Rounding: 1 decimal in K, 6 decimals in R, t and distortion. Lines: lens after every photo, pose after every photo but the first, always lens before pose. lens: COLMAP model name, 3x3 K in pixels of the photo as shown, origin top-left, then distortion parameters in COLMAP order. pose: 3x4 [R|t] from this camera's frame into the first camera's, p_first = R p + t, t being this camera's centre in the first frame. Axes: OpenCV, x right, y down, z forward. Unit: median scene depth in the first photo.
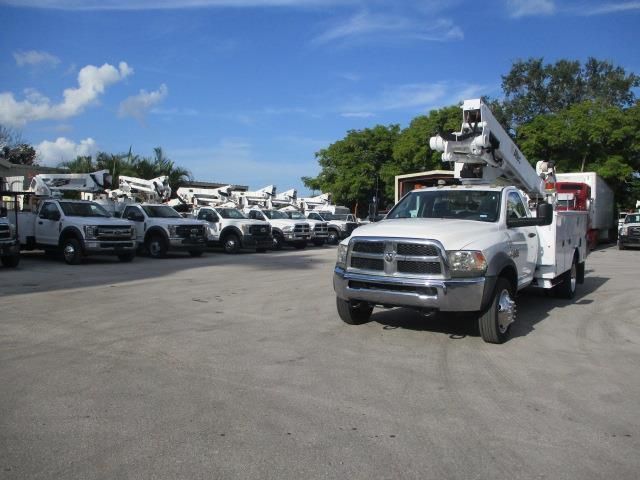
lens RADIAL K [[531.1, 0, 322.3], [0, 531.1, 239.2], [0, 0, 1]] dist [-0.031961, 0.010433]
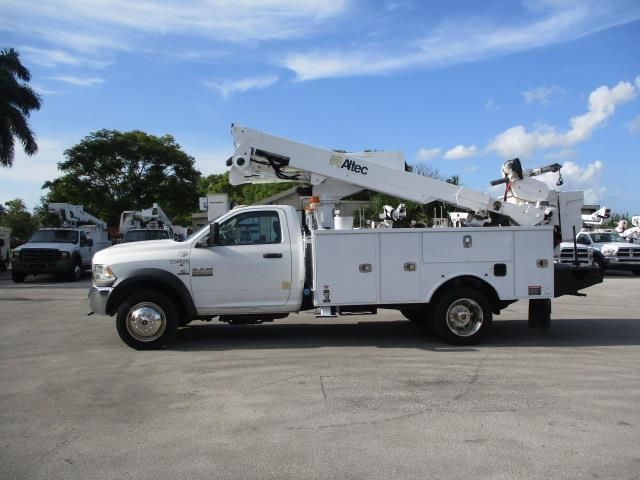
lens RADIAL K [[531.1, 0, 324.8], [0, 531.1, 235.4], [0, 0, 1]] dist [-0.031961, 0.010433]
pose [[0.637311, -0.018546, -0.770383, 0.426676], [-0.023497, 0.998778, -0.043482, -0.001592], [0.770248, 0.045813, 0.636097, 0.170312]]
